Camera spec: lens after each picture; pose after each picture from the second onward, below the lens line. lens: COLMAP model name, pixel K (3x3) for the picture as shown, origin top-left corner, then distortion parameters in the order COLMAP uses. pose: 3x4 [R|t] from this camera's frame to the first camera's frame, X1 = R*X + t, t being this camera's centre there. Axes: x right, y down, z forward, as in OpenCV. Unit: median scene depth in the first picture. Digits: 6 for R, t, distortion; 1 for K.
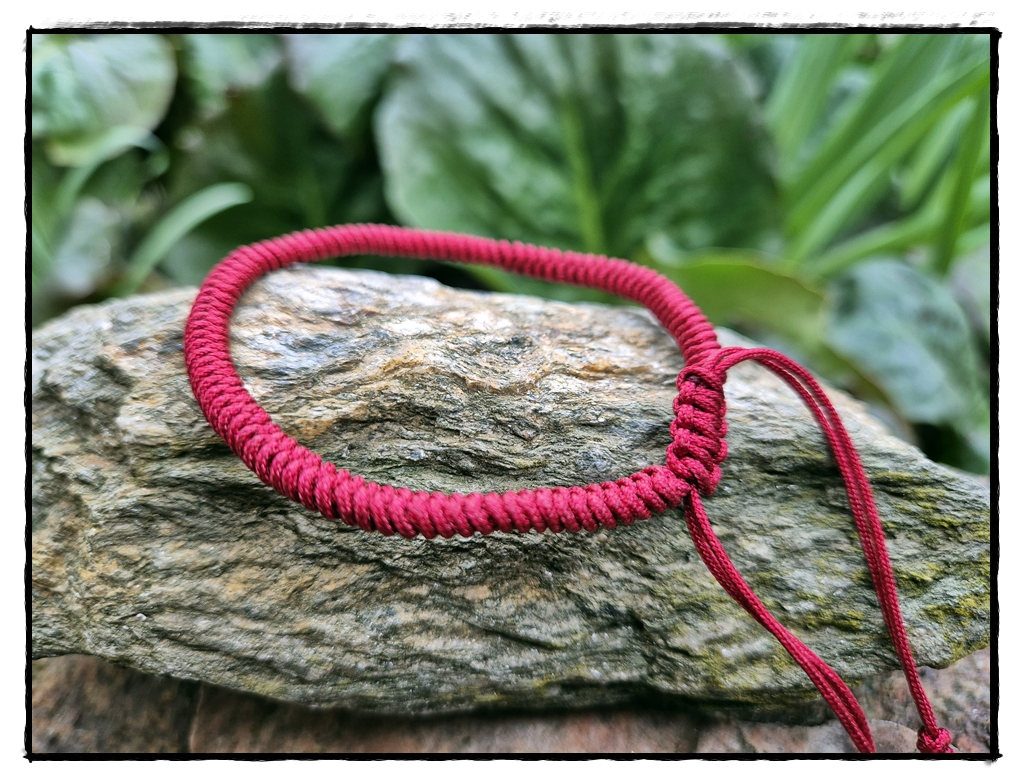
lens RADIAL K [[686.8, 0, 512.0], [0, 686.8, 392.0], [0, 0, 1]] dist [-0.068345, 0.026089]
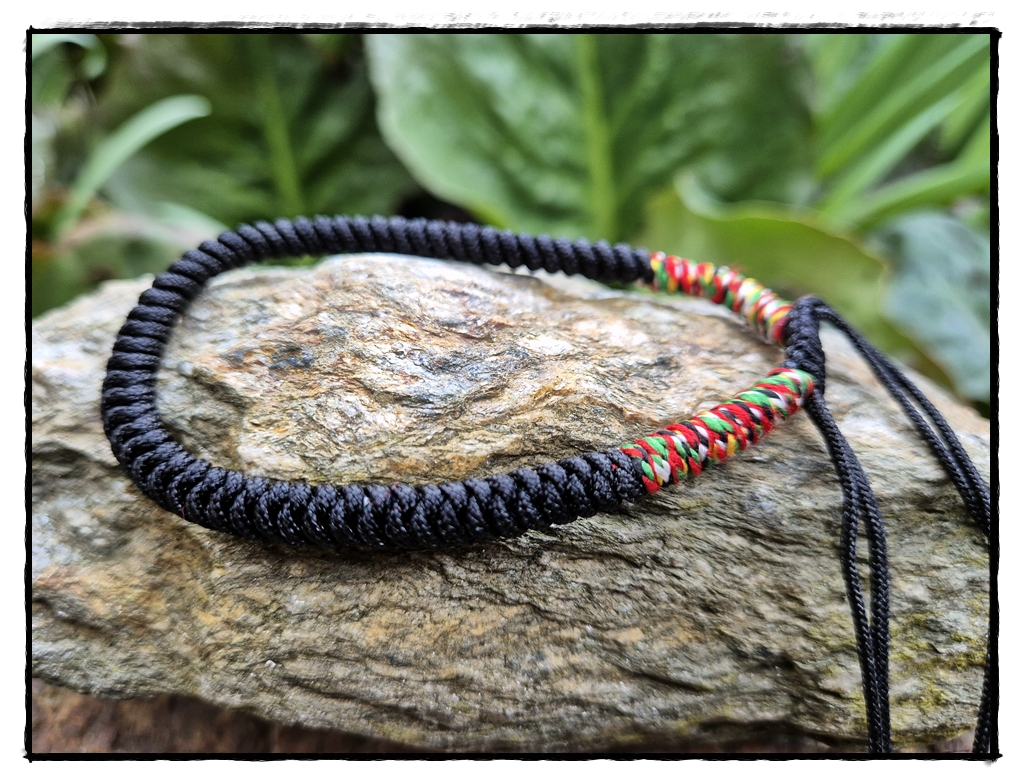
lens RADIAL K [[769.1, 0, 512.0], [0, 769.1, 392.0], [0, 0, 1]] dist [-0.040620, -0.008657]
pose [[0.998590, 0.020843, 0.048819, -0.271240], [-0.024745, 0.996429, 0.080725, -0.124286], [-0.046962, -0.081819, 0.995540, -0.024835]]
